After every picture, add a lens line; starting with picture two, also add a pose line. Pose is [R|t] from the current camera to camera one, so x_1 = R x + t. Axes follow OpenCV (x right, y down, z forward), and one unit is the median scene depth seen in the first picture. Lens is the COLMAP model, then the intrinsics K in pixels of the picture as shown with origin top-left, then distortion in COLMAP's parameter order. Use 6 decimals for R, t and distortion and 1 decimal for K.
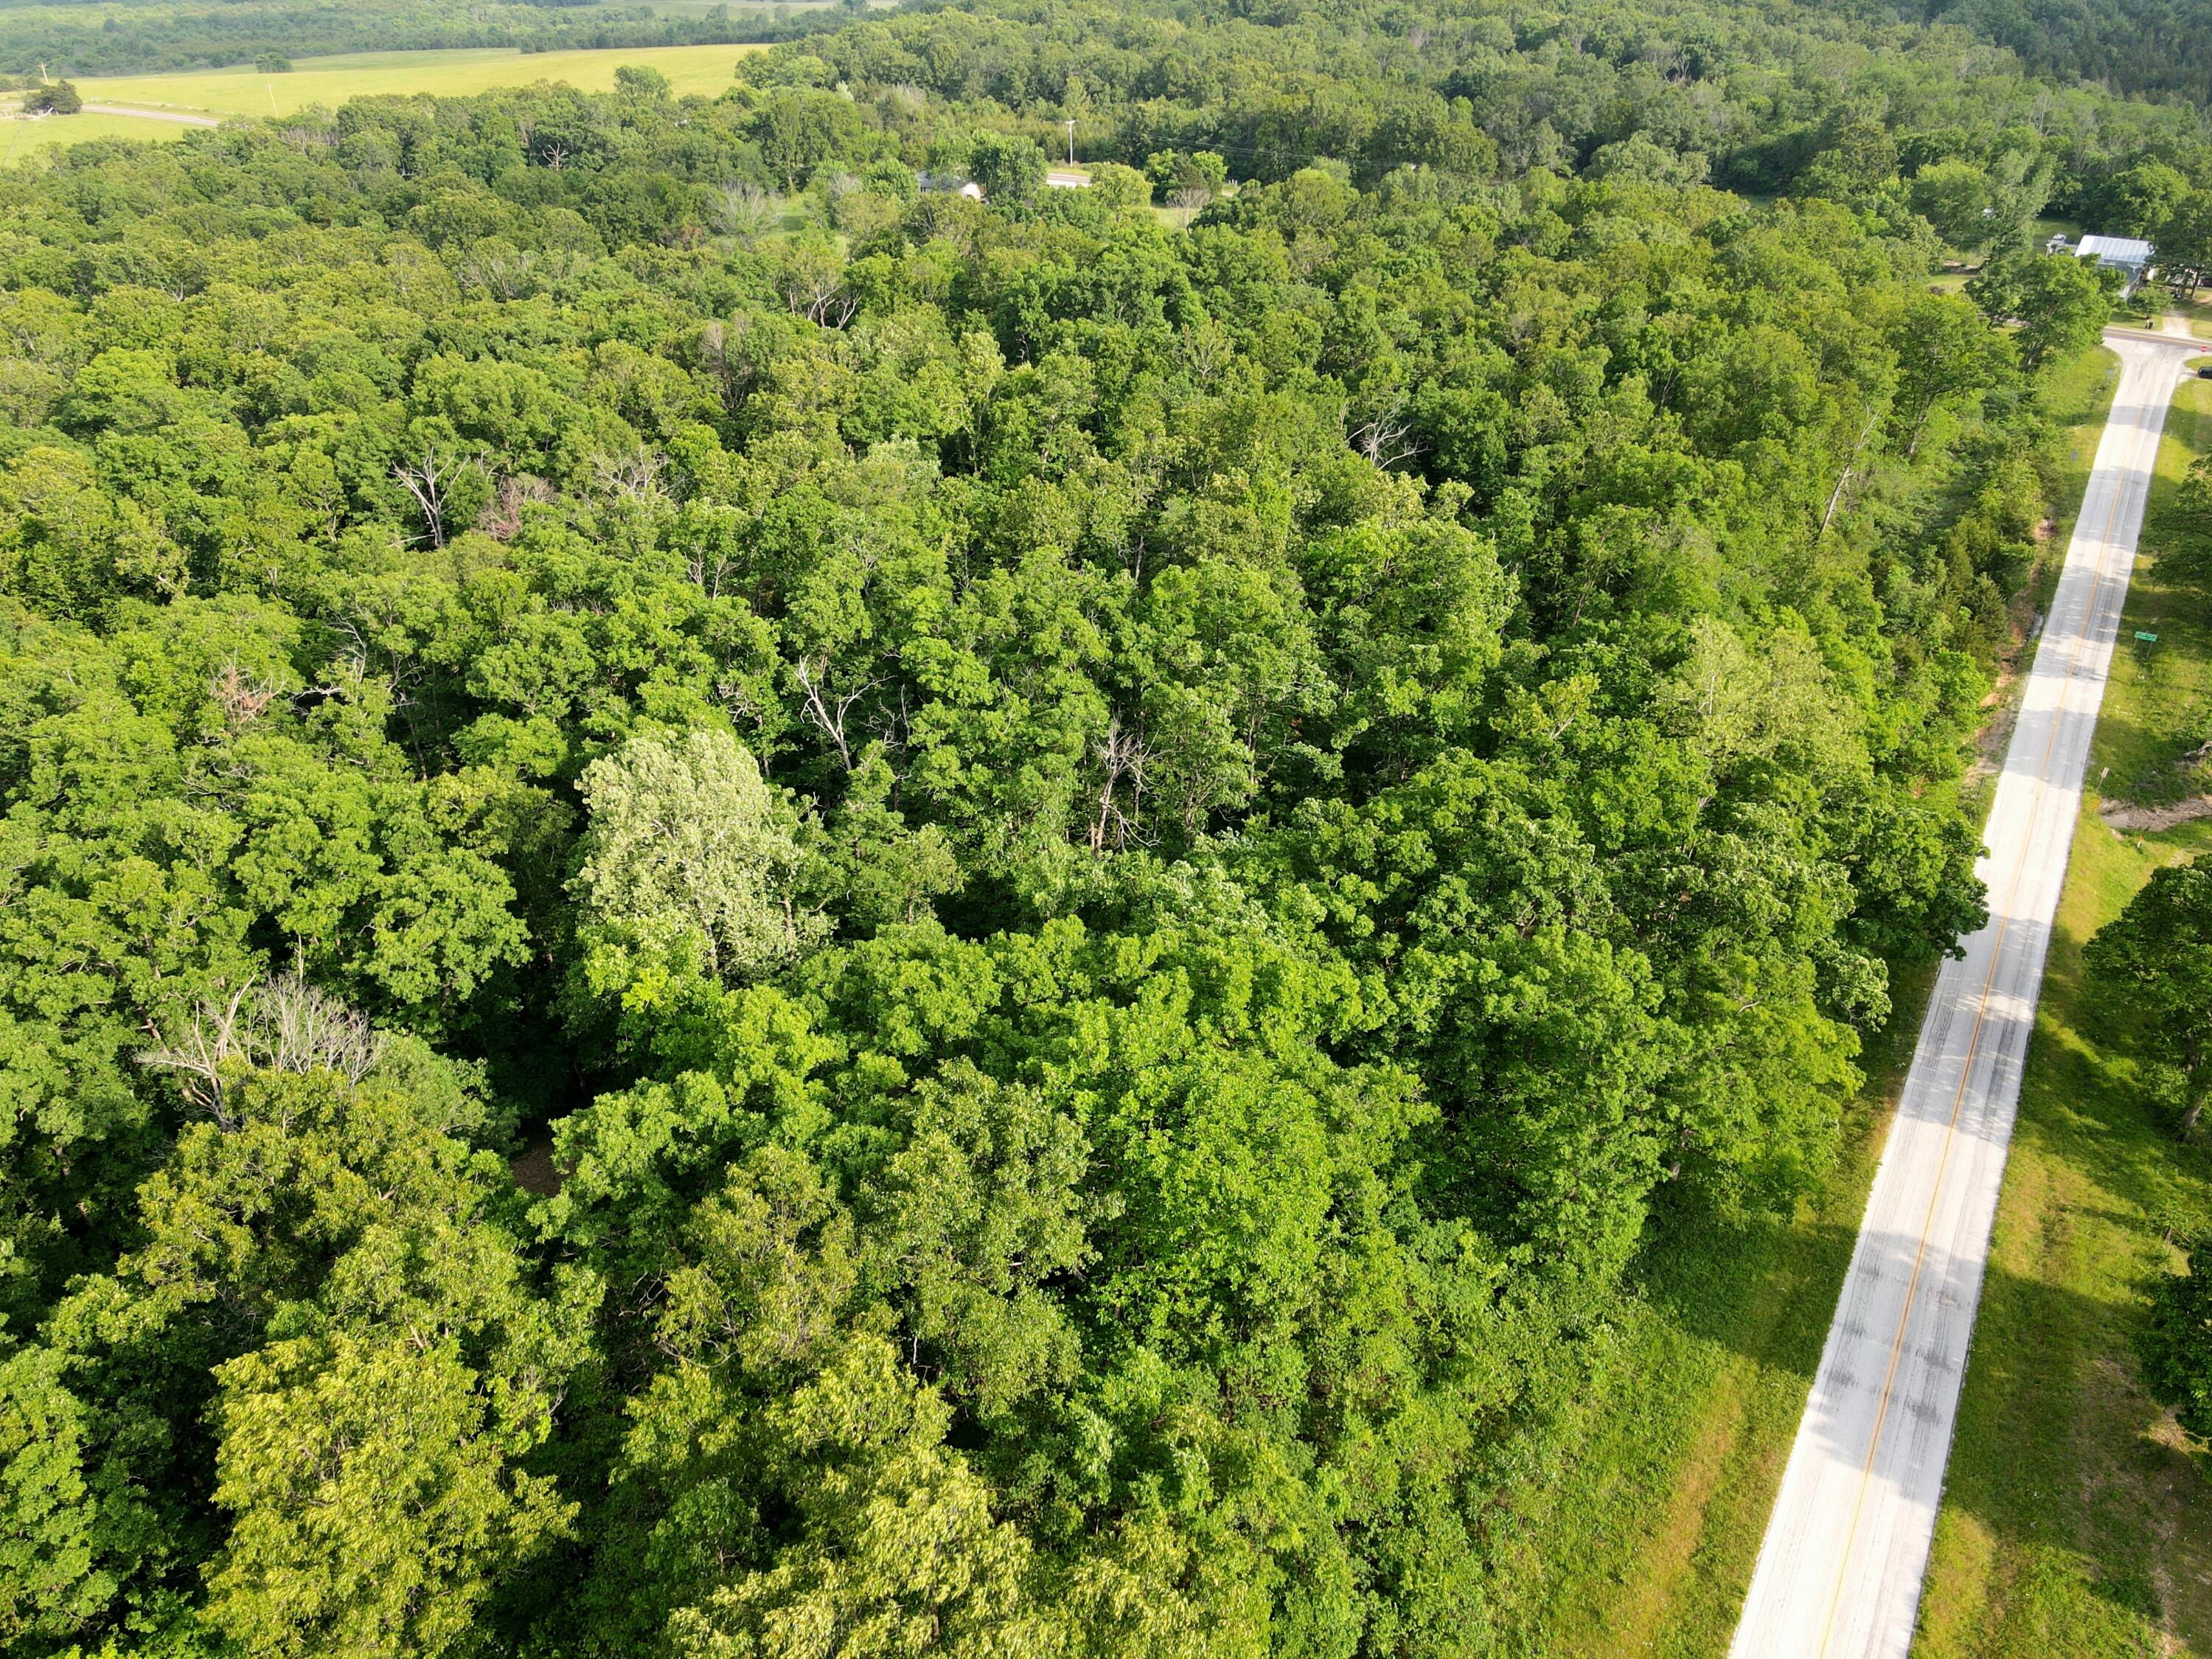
lens RADIAL K [[1619.0, 0, 1113.4], [0, 1619.0, 836.1], [0, 0, 1]] dist [0.075551, -0.101406]
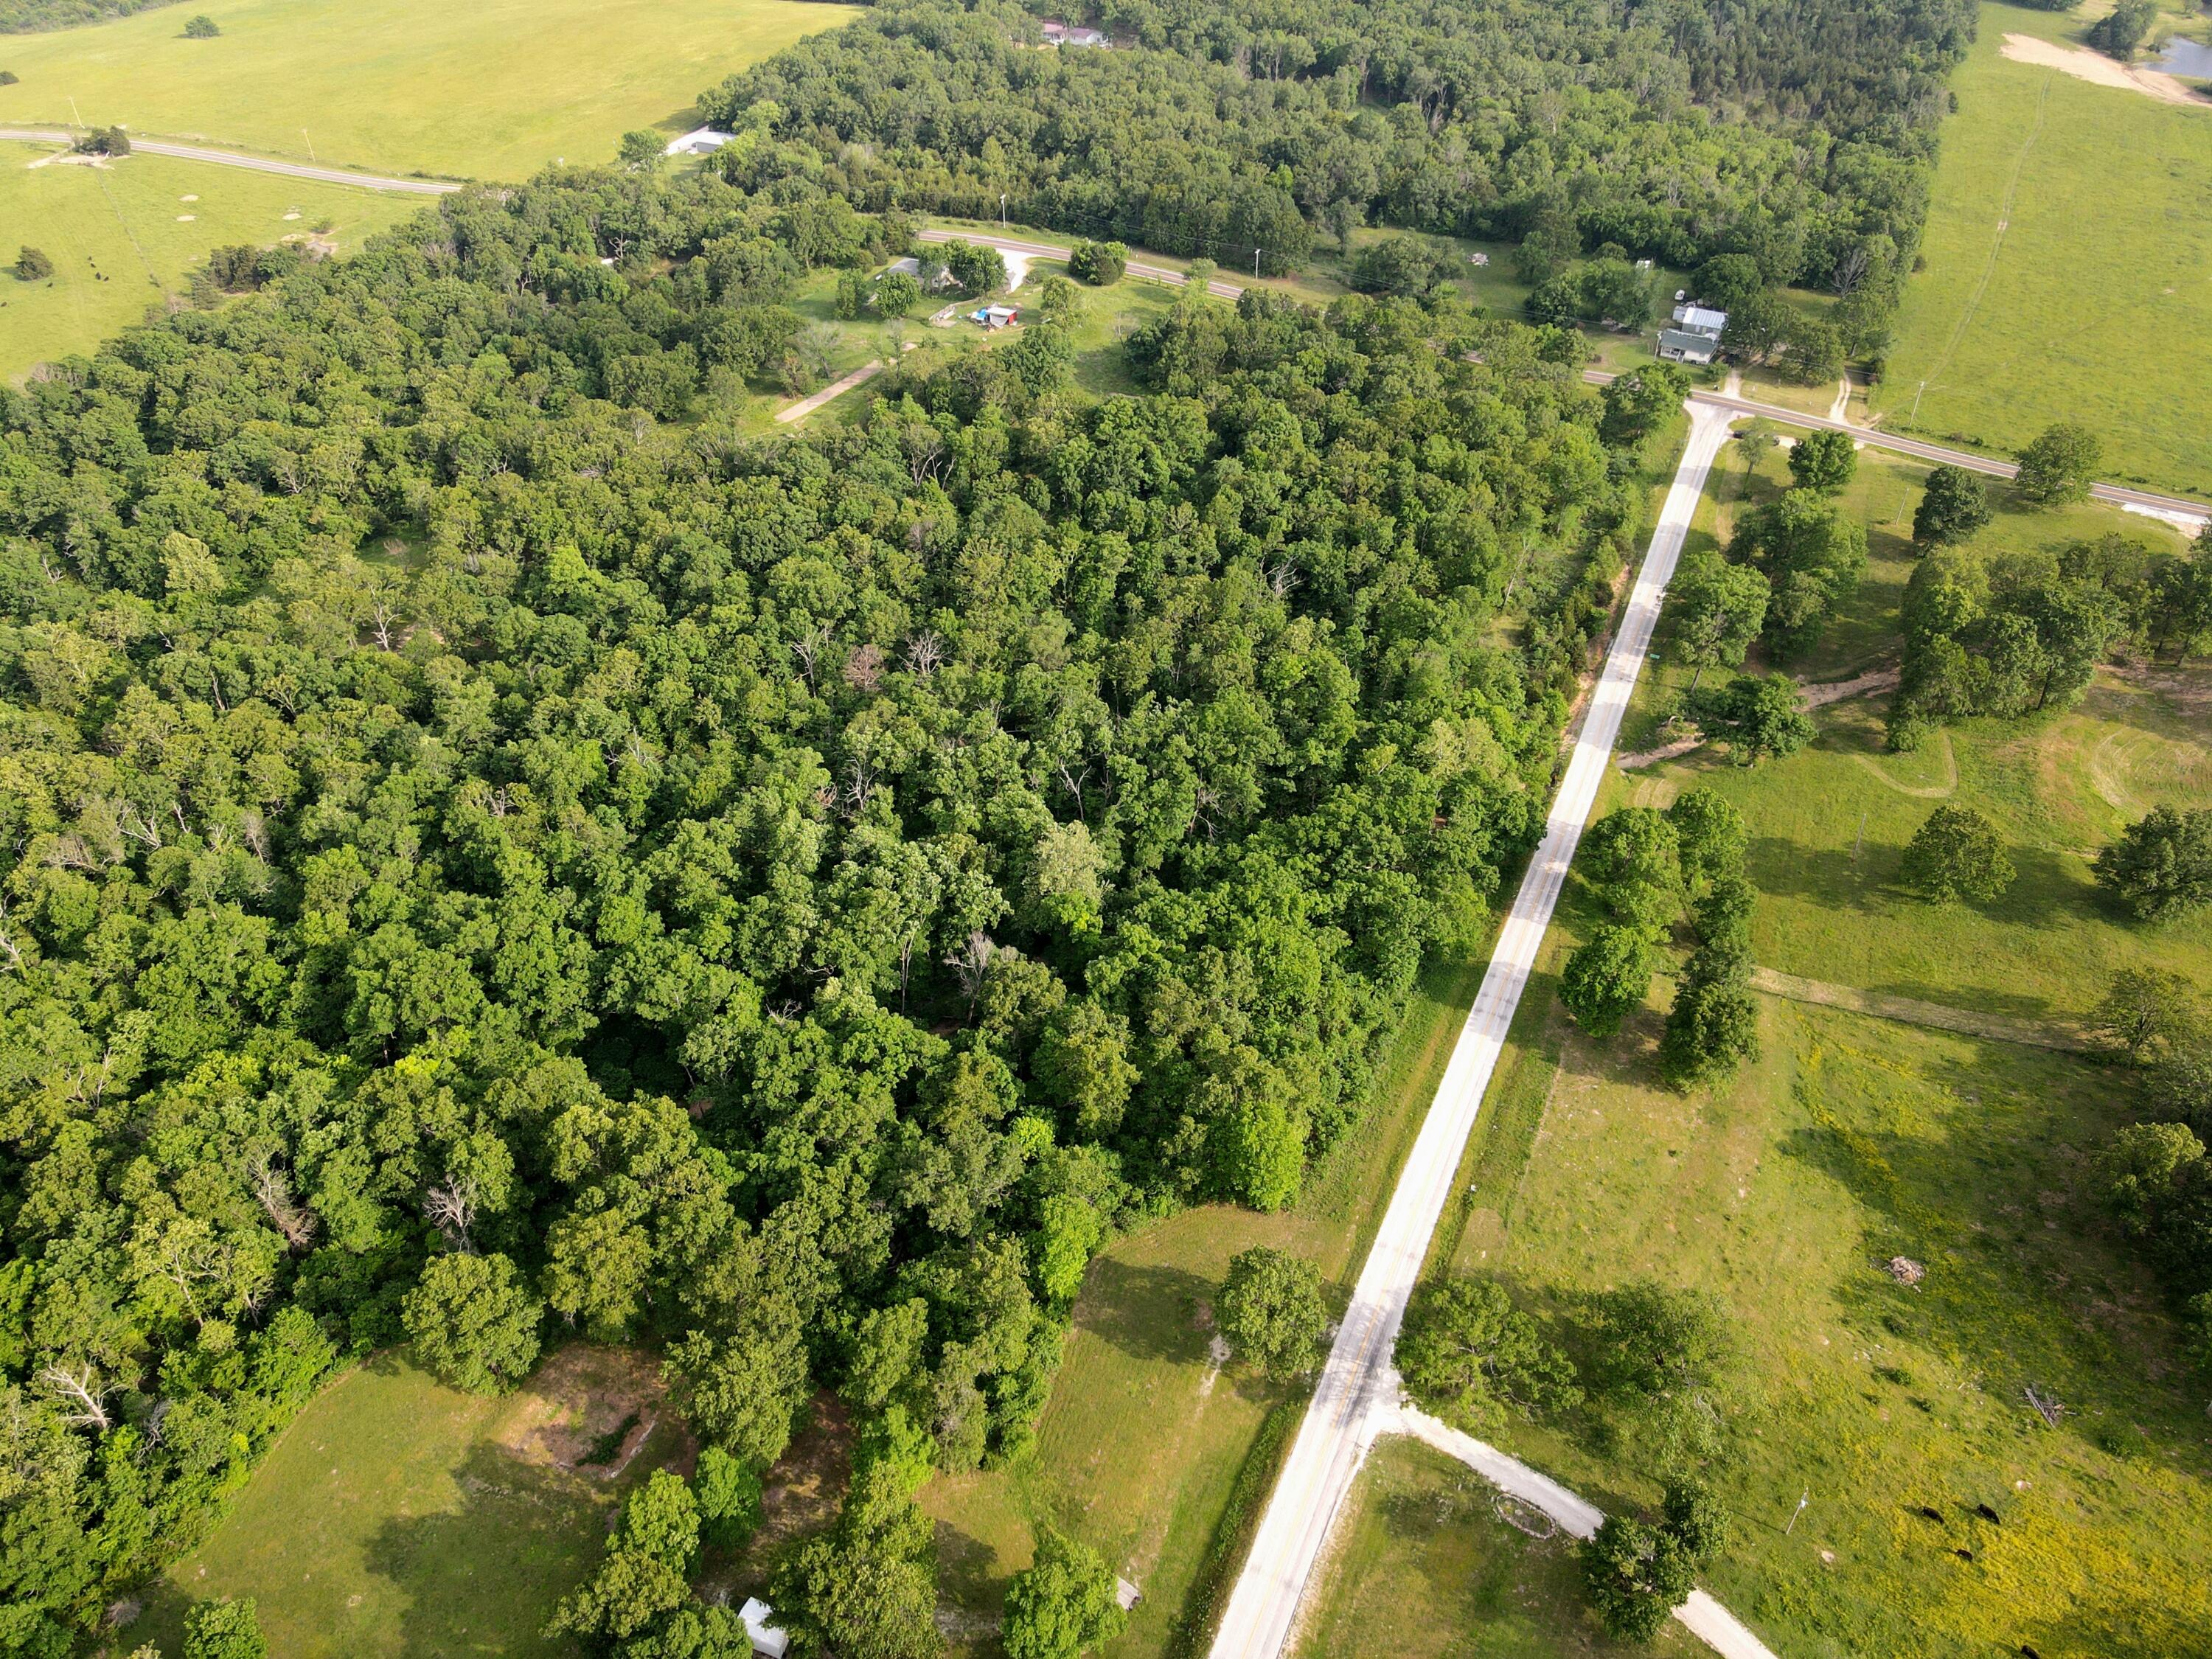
lens RADIAL K [[1619.0, 0, 1113.4], [0, 1619.0, 836.1], [0, 0, 1]] dist [0.075551, -0.101406]
pose [[0.991219, -0.087593, 0.099060, -0.410791], [0.071695, 0.985467, 0.153995, -0.407749], [-0.111109, -0.145541, 0.983093, -1.496330]]
